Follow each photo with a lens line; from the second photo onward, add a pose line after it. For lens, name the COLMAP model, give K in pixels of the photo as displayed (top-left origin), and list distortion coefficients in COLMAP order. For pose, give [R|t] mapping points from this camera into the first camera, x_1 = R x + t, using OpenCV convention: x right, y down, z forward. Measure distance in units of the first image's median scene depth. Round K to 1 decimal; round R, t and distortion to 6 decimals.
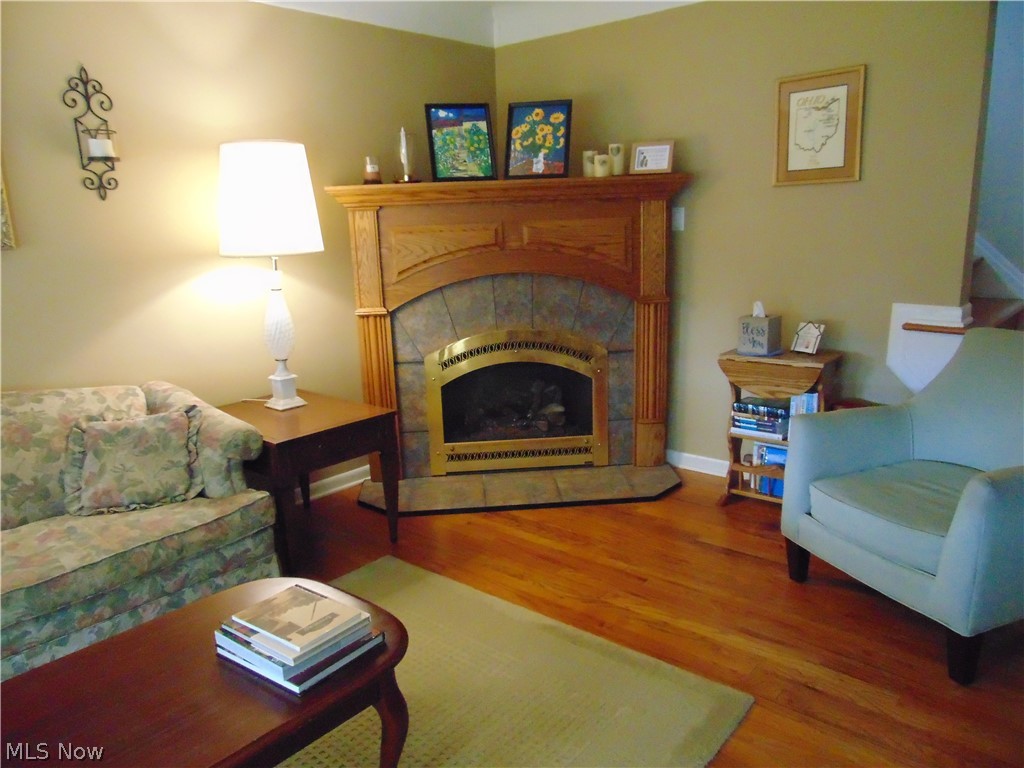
lens RADIAL K [[782.0, 0, 512.0], [0, 782.0, 384.0], [0, 0, 1]] dist [-0.003816, 0.011888]
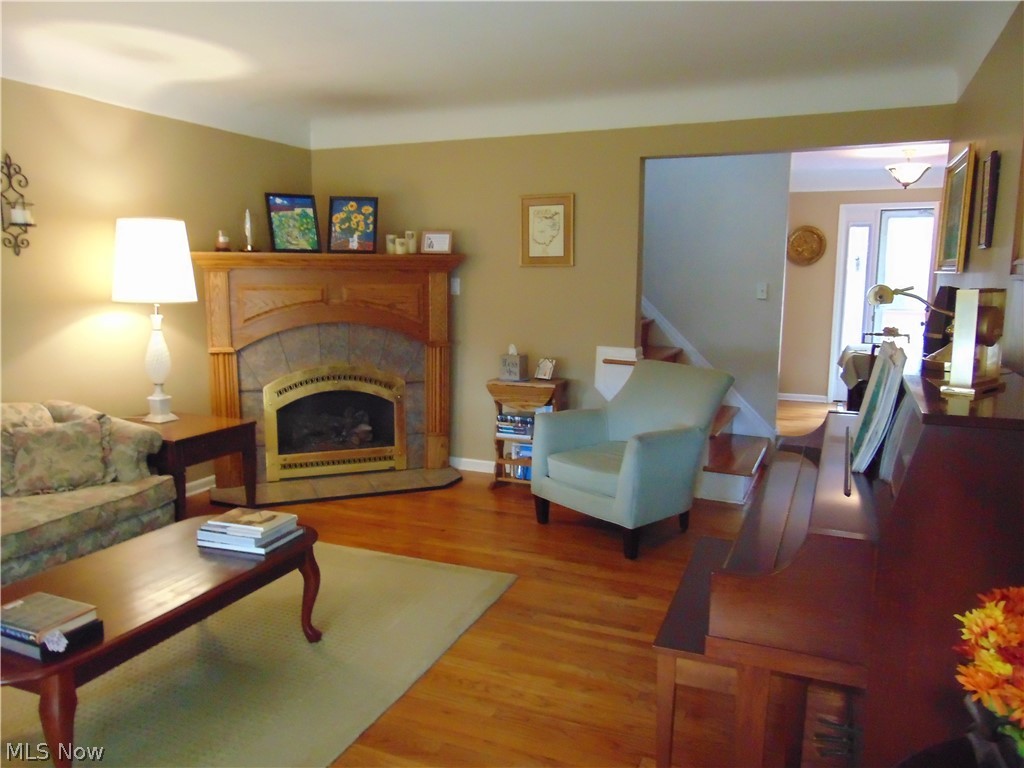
lens RADIAL K [[782.0, 0, 512.0], [0, 782.0, 384.0], [0, 0, 1]] dist [-0.003816, 0.011888]
pose [[0.953343, -0.002604, 0.301879, -0.122796], [0.026912, 0.996715, -0.076389, 0.077526], [-0.300688, 0.080949, 0.950281, -0.369285]]
